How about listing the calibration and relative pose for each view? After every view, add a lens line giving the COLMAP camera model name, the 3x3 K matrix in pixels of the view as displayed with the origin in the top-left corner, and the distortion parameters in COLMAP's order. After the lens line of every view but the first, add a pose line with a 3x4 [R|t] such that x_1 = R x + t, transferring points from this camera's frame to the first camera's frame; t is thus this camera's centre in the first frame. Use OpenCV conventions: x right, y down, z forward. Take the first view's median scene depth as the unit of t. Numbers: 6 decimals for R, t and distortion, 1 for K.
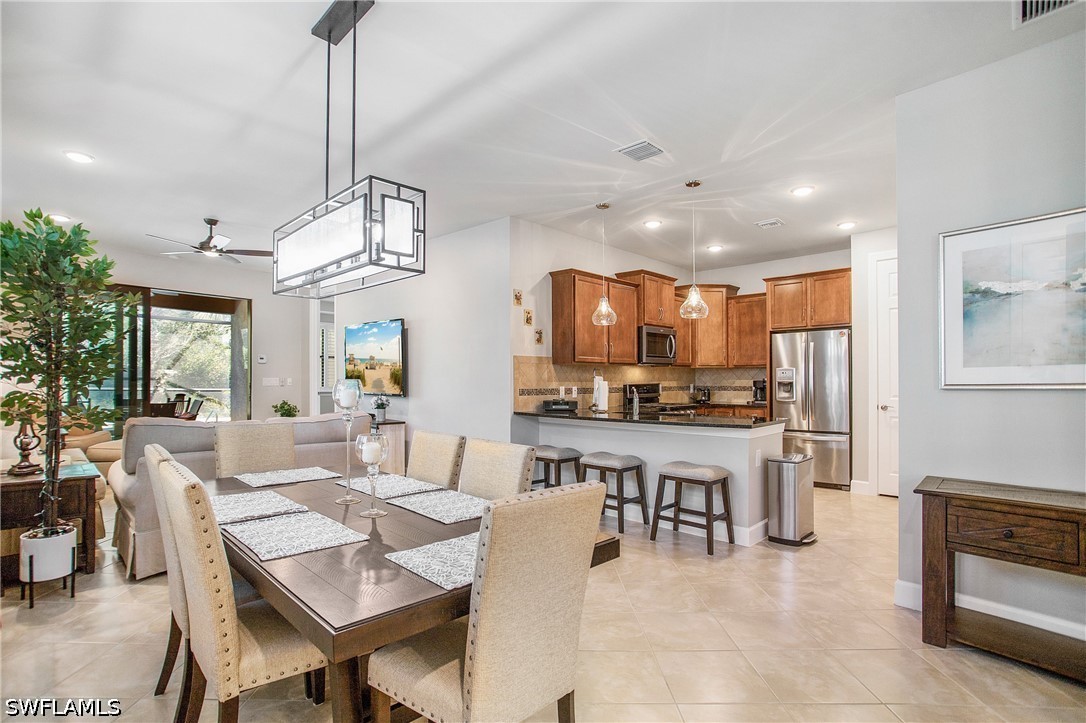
lens RADIAL K [[551.1, 0, 516.0], [0, 551.1, 372.5], [0, 0, 1]] dist [-0.027466, -0.001207]
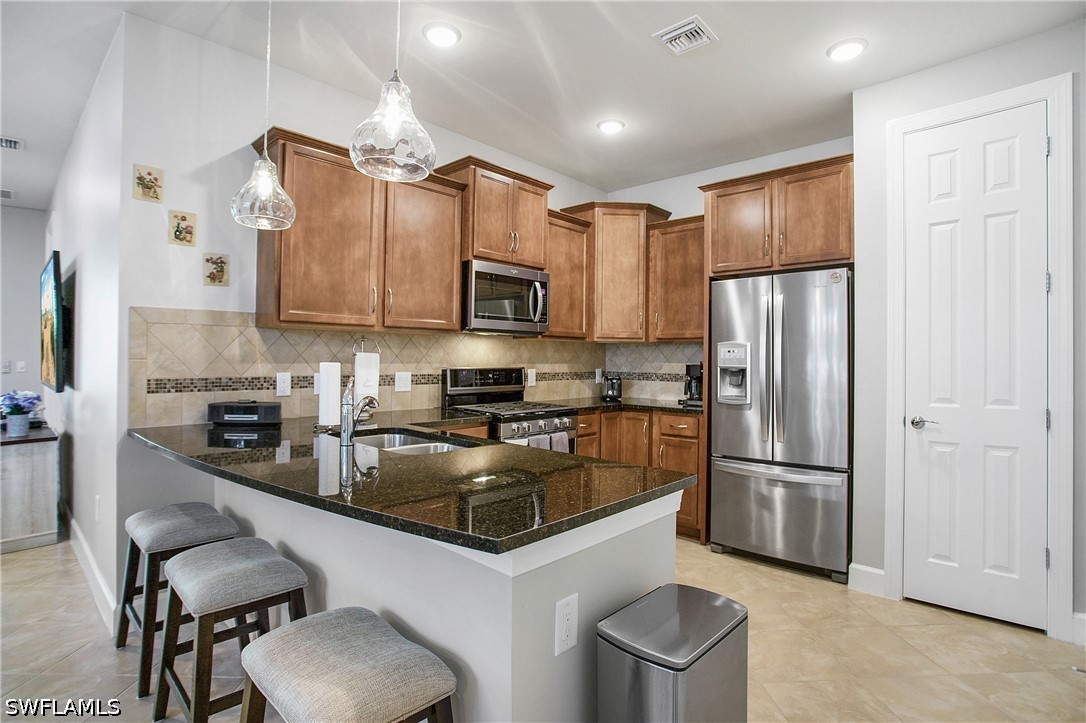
lens RADIAL K [[551.1, 0, 539.5], [0, 551.1, 351.2], [0, 0, 1]] dist [-0.027466, -0.001207]
pose [[0.999230, 0.009887, 0.037978, 0.271882], [-0.009779, 0.999948, -0.003026, 0.004174], [-0.038006, 0.002652, 0.999274, 0.449232]]
